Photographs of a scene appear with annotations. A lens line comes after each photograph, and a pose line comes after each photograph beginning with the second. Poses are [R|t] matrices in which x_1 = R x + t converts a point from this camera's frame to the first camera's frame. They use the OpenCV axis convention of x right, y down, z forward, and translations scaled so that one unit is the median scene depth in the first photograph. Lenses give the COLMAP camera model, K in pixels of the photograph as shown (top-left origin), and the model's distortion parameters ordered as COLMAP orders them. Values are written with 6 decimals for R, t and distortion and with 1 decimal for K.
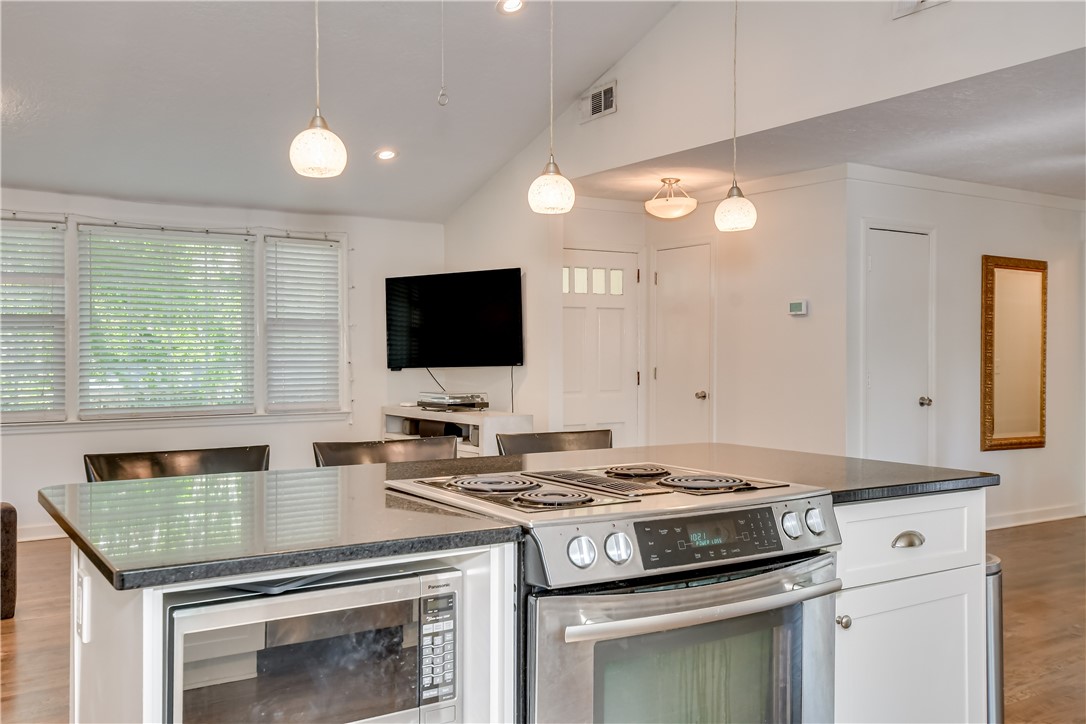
lens RADIAL K [[969.8, 0, 543.0], [0, 969.8, 362.0], [0, 0, 1]] dist [0.001505, 0.000104]
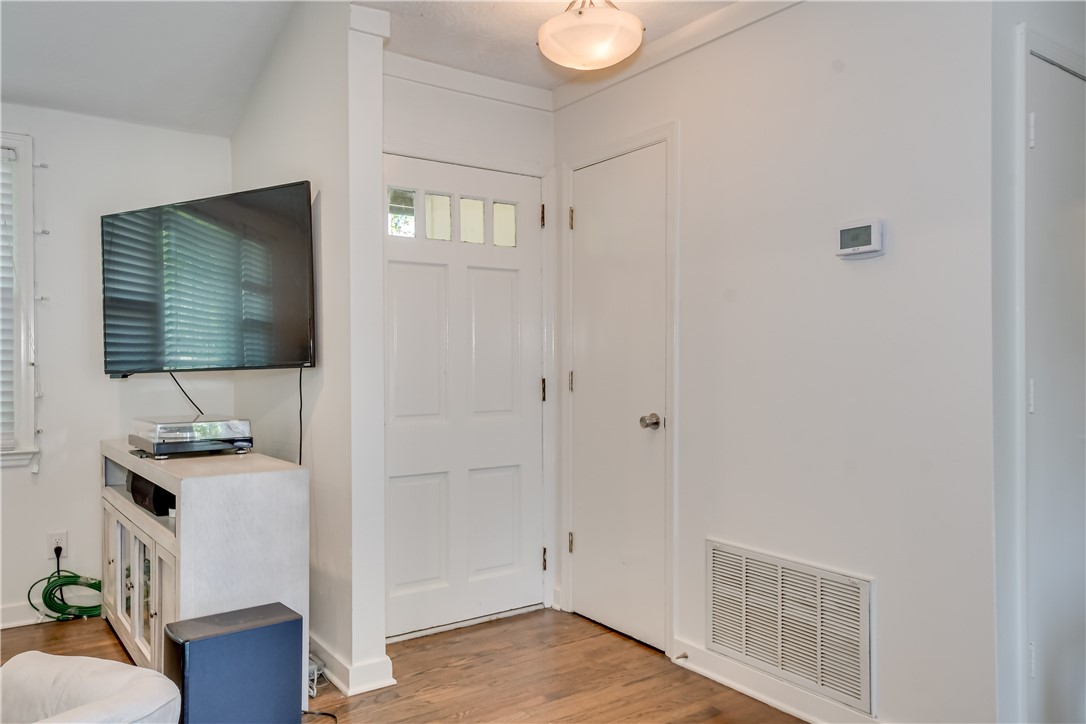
lens RADIAL K [[780.0, 0, 543.0], [0, 780.0, 362.0], [0, 0, 1]] dist [0.005164, 0.001149]
pose [[0.999455, -0.003598, 0.032804, 0.083779], [0.003965, 0.999930, -0.011150, 0.005411], [-0.032761, 0.011274, 0.999400, 0.533740]]
